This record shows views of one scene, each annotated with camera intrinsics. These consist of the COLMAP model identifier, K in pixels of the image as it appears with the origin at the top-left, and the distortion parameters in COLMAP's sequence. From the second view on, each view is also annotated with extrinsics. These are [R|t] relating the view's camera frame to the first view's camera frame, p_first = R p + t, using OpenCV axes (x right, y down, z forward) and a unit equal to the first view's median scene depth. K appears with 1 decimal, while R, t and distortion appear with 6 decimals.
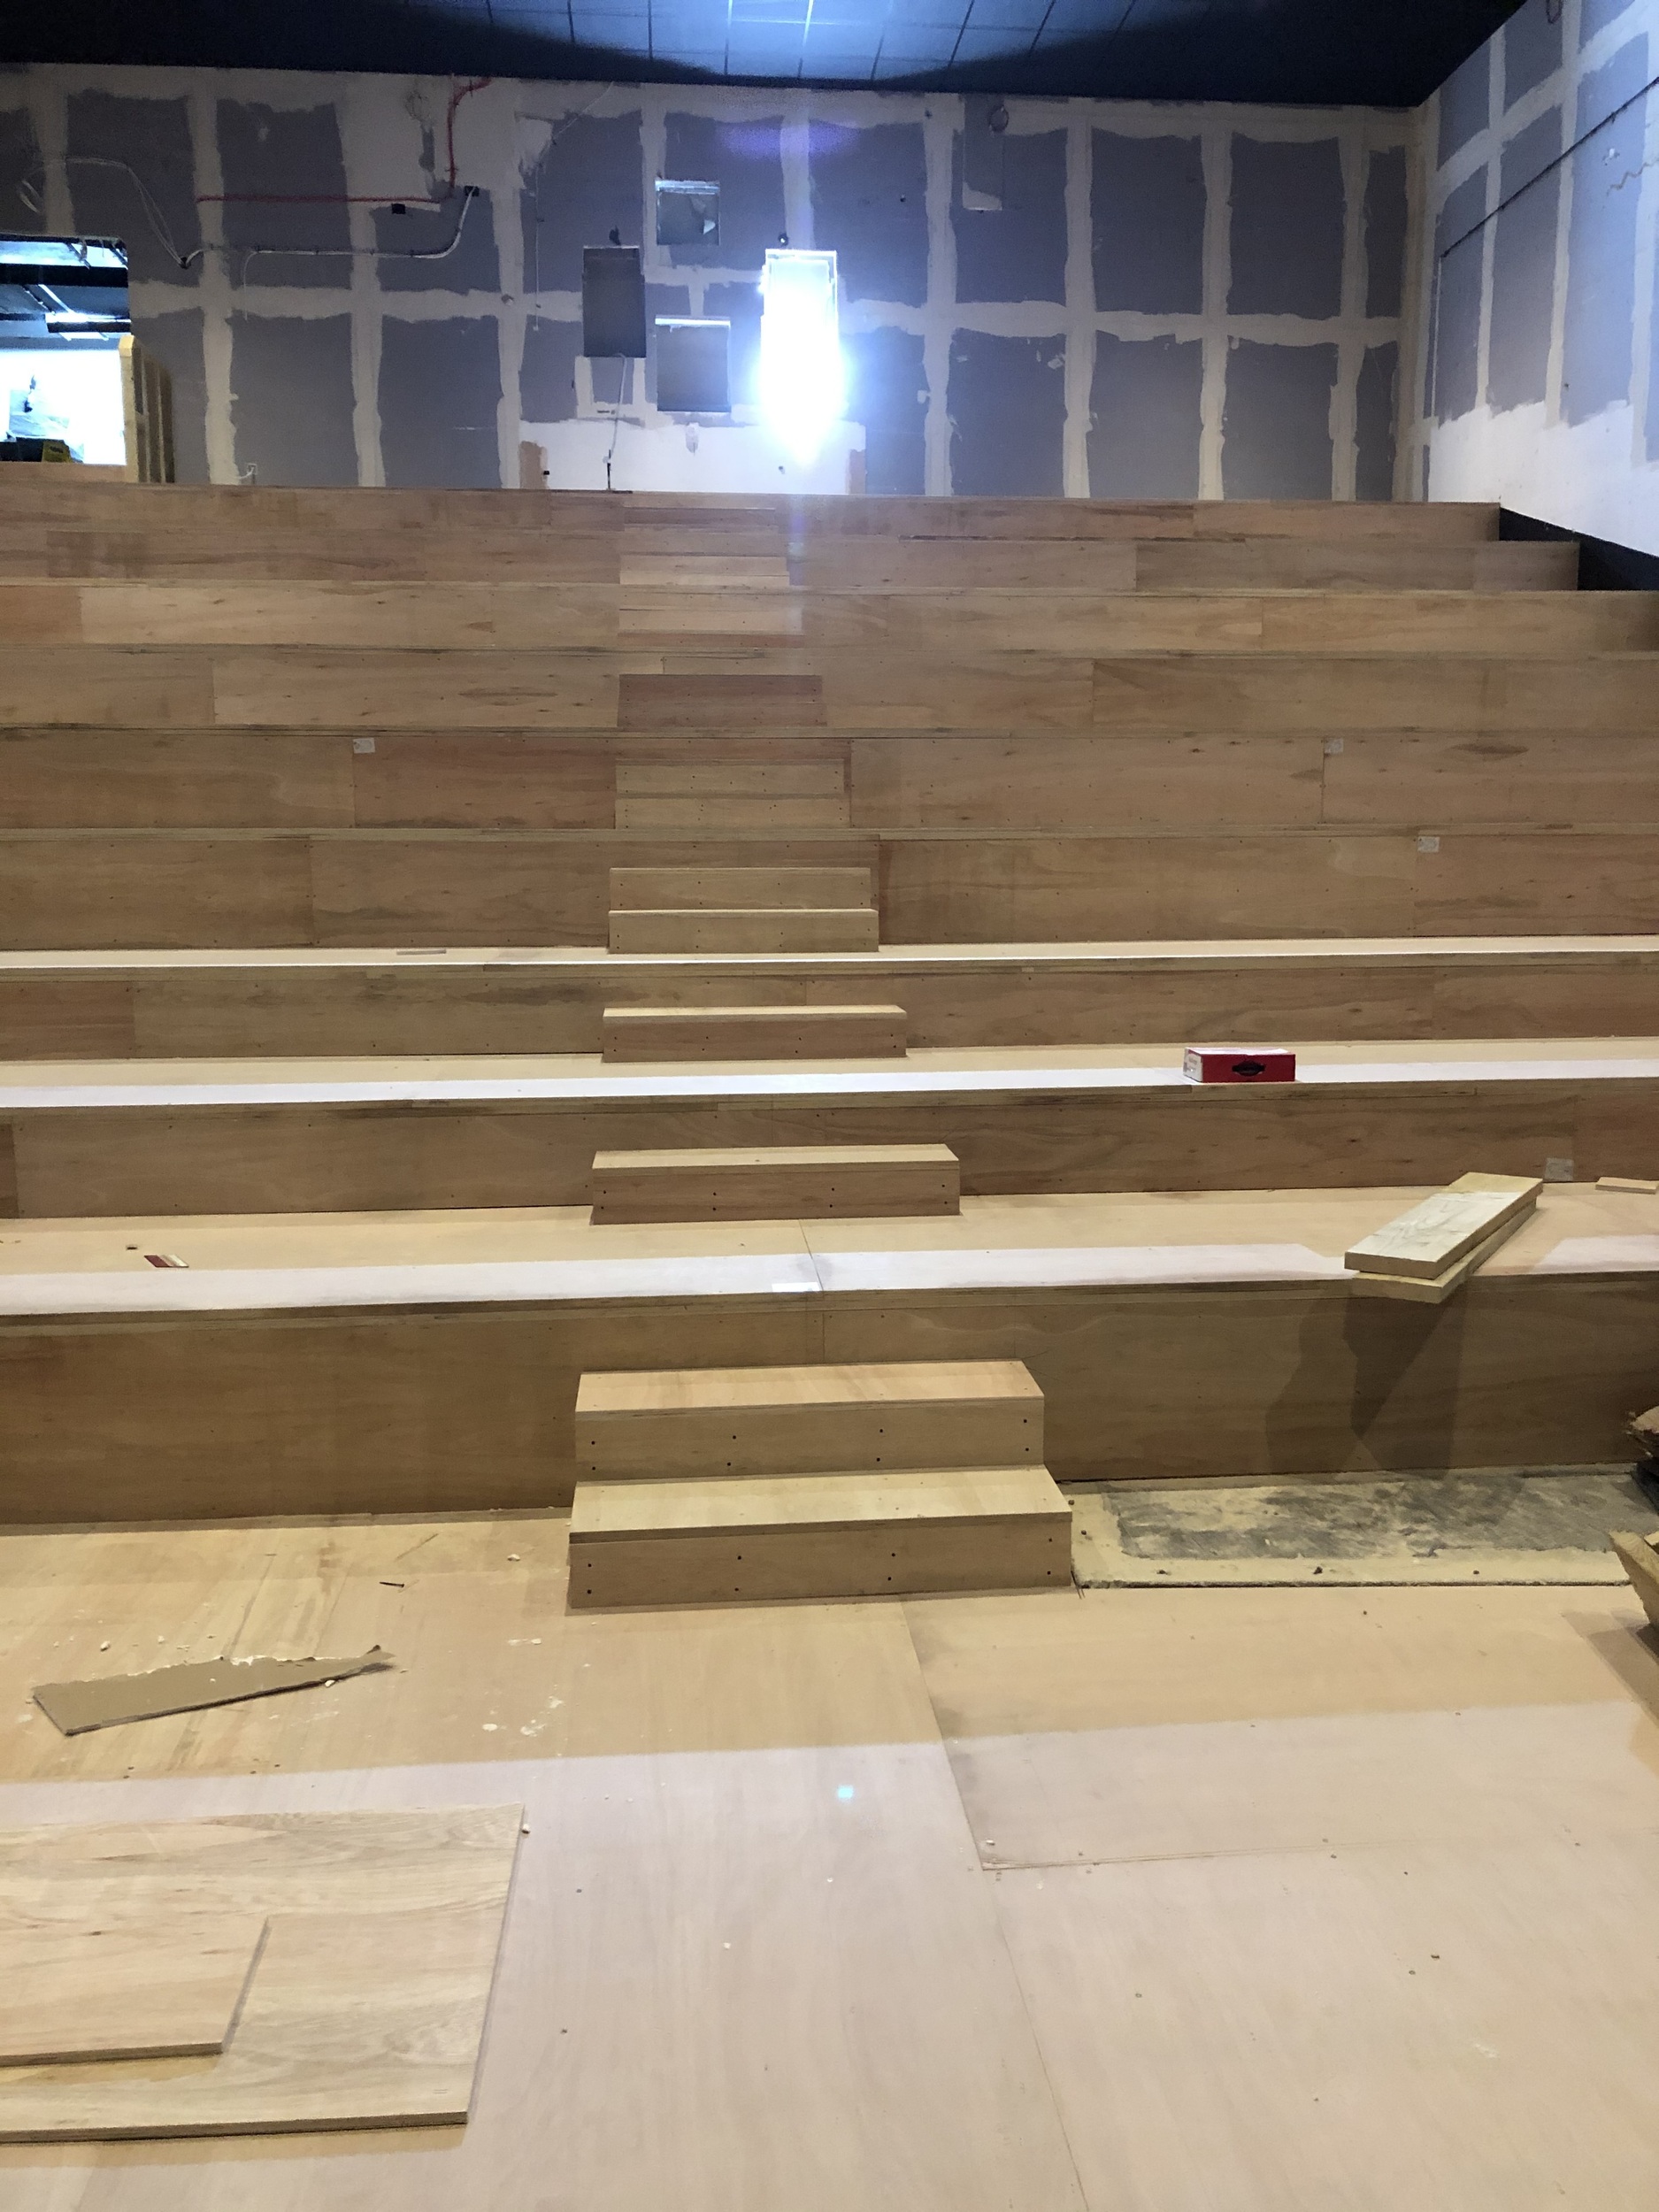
lens RADIAL K [[1831.5, 0, 818.7], [0, 1831.5, 1103.6], [0, 0, 1]] dist [0.034127, -0.043585]
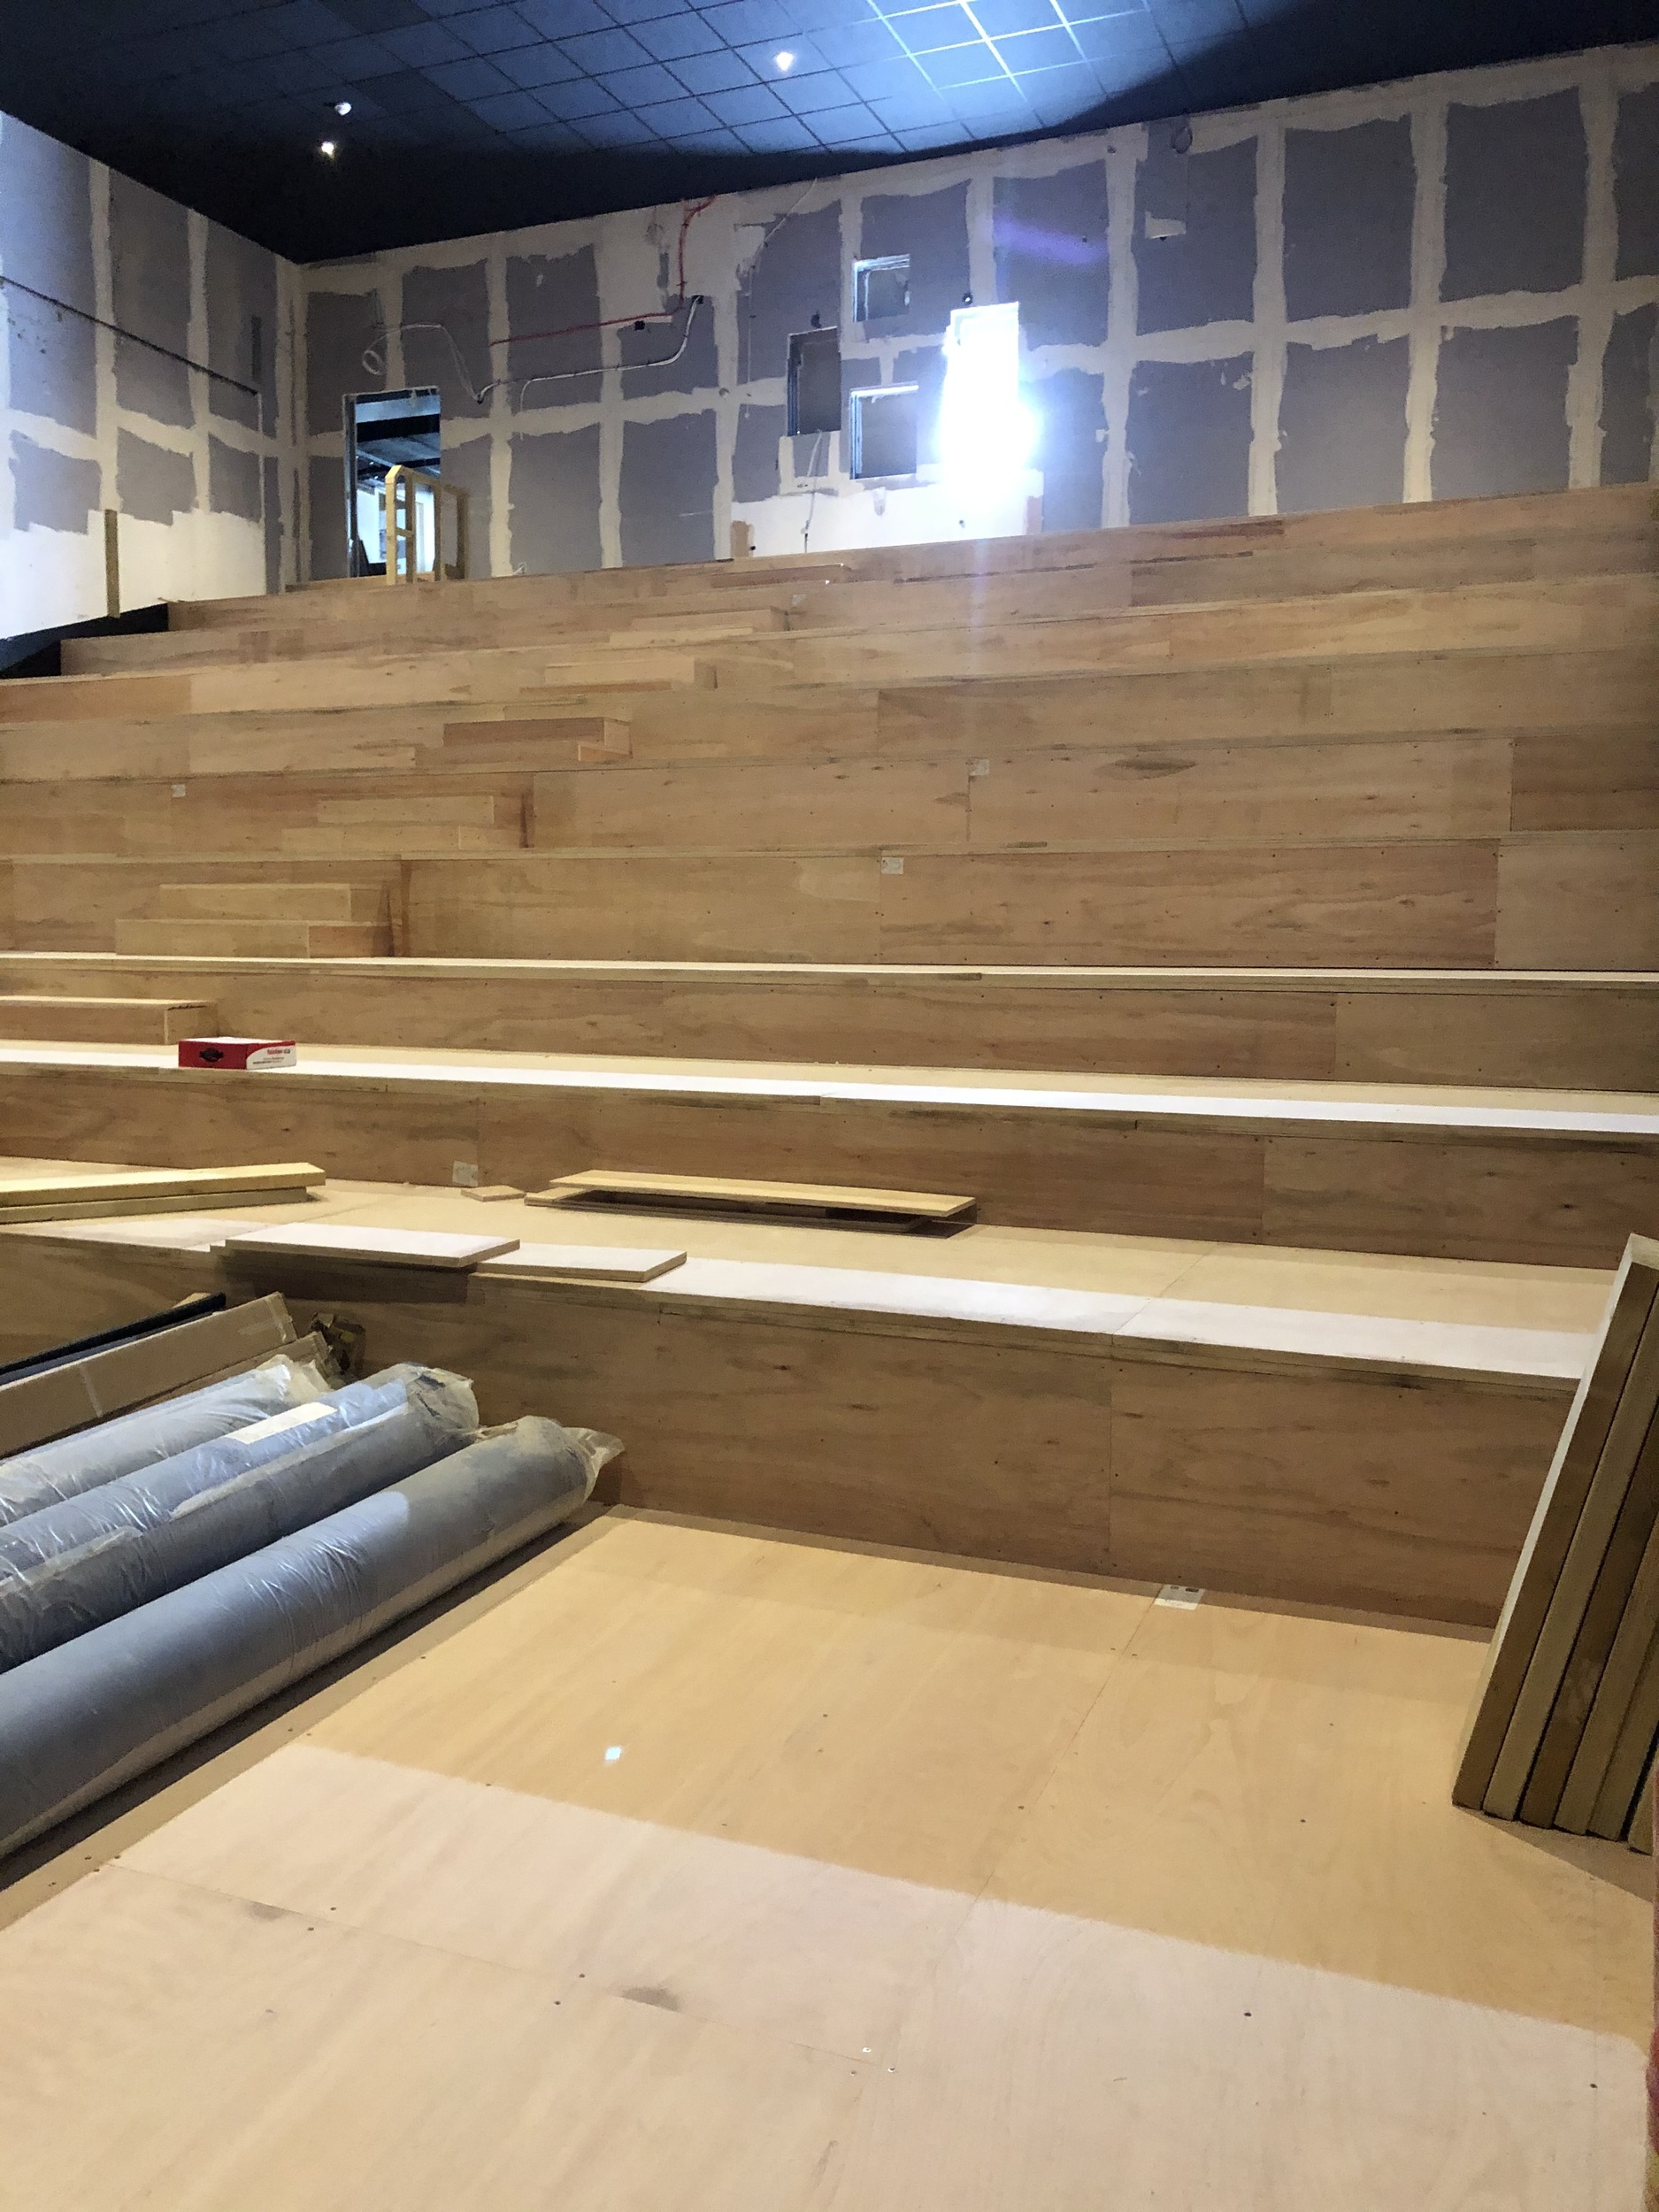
lens RADIAL K [[1831.5, 0, 831.5], [0, 1831.5, 1108.6], [0, 0, 1]] dist [0.034127, -0.043585]
pose [[0.876075, 0.056941, -0.478802, 0.493127], [-0.075191, 0.996988, -0.019012, 0.002278], [0.476277, 0.052658, 0.877717, 0.109337]]
